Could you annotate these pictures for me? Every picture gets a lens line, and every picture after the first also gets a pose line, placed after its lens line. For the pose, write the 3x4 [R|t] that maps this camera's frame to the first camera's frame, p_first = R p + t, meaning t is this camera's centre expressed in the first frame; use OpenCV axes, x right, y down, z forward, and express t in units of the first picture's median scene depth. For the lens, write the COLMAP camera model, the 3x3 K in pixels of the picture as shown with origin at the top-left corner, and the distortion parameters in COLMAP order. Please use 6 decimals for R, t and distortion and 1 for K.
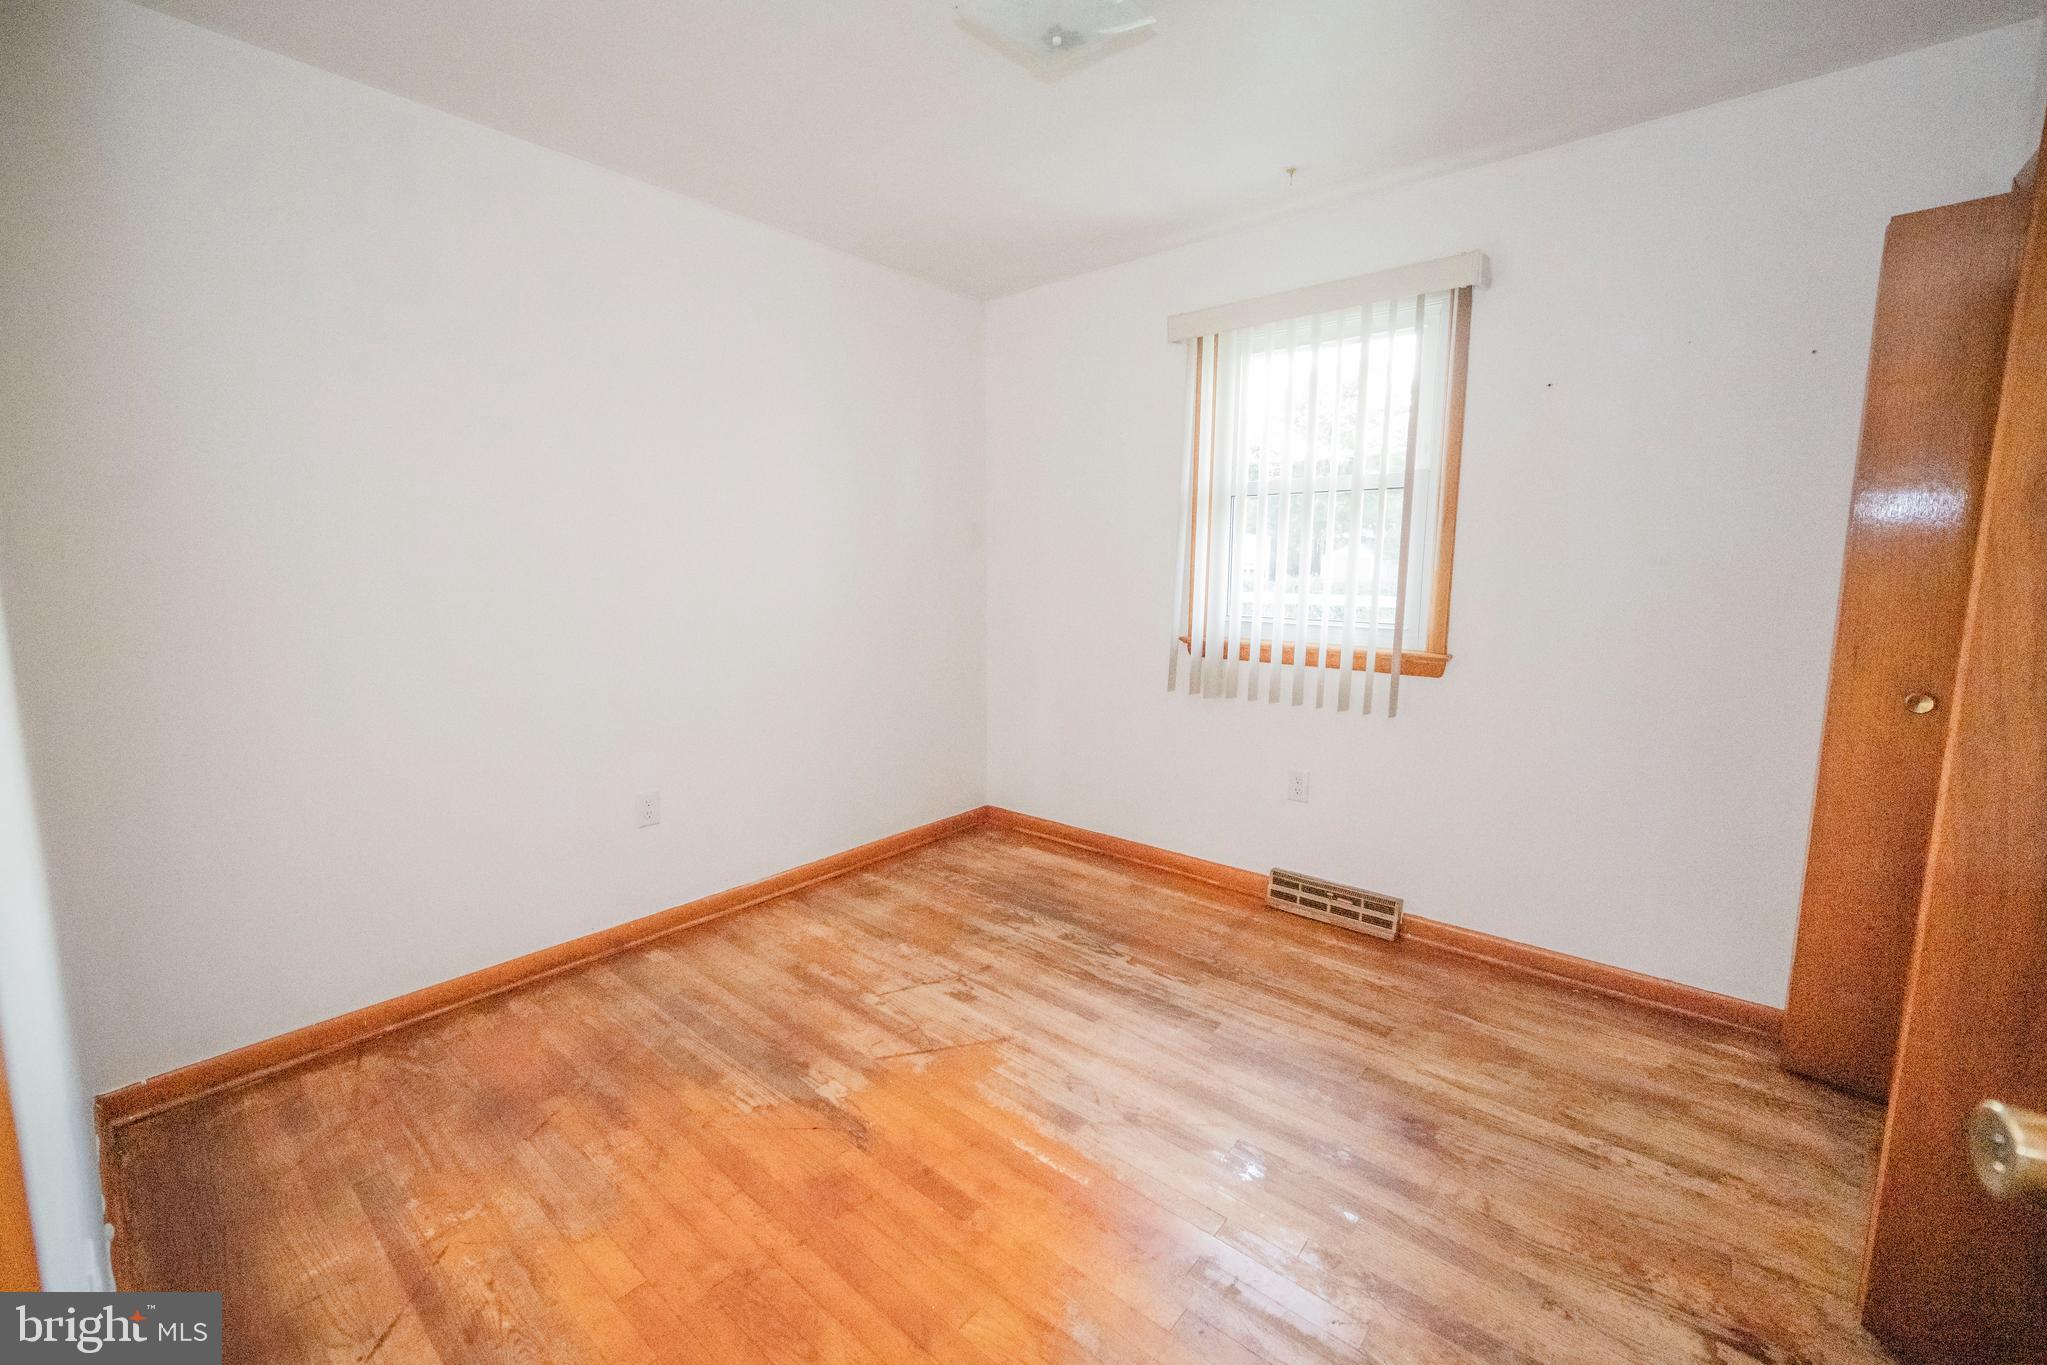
lens RADIAL K [[835.9, 0, 1023.5], [0, 835.9, 682.5], [0, 0, 1]] dist [-0.000406, -0.000706]
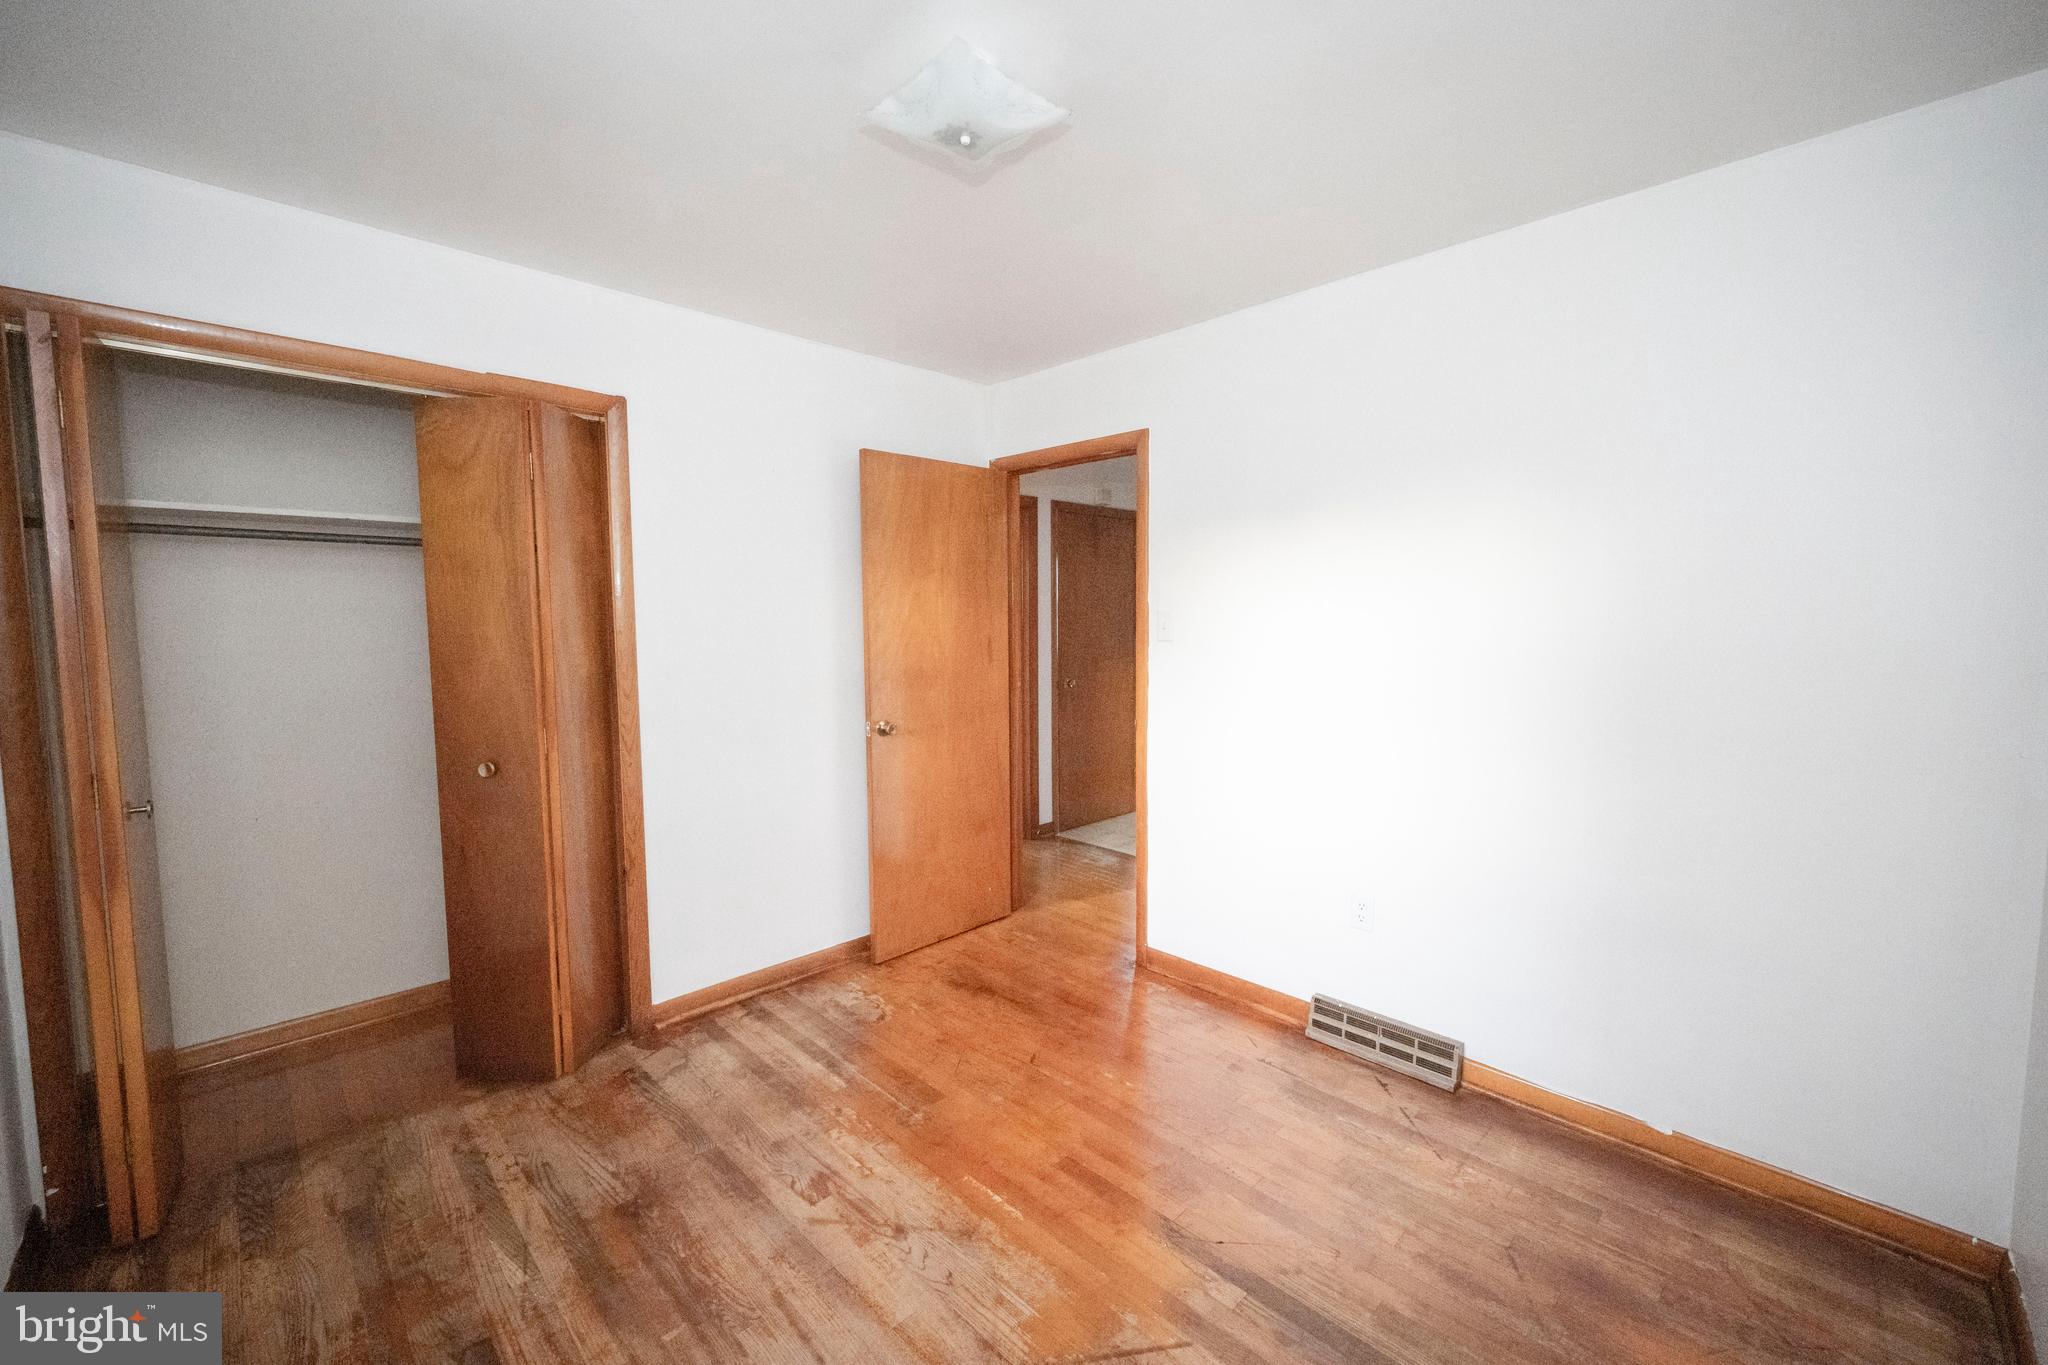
lens RADIAL K [[799.5, 0, 1021.9], [0, 799.5, 681.0], [0, 0, 1]] dist [-0.001759, -0.000612]
pose [[-0.995508, -0.005371, 0.094524, -0.091361], [0.015142, 0.976507, 0.214954, -0.289539], [-0.093458, 0.215420, -0.972039, 1.624473]]
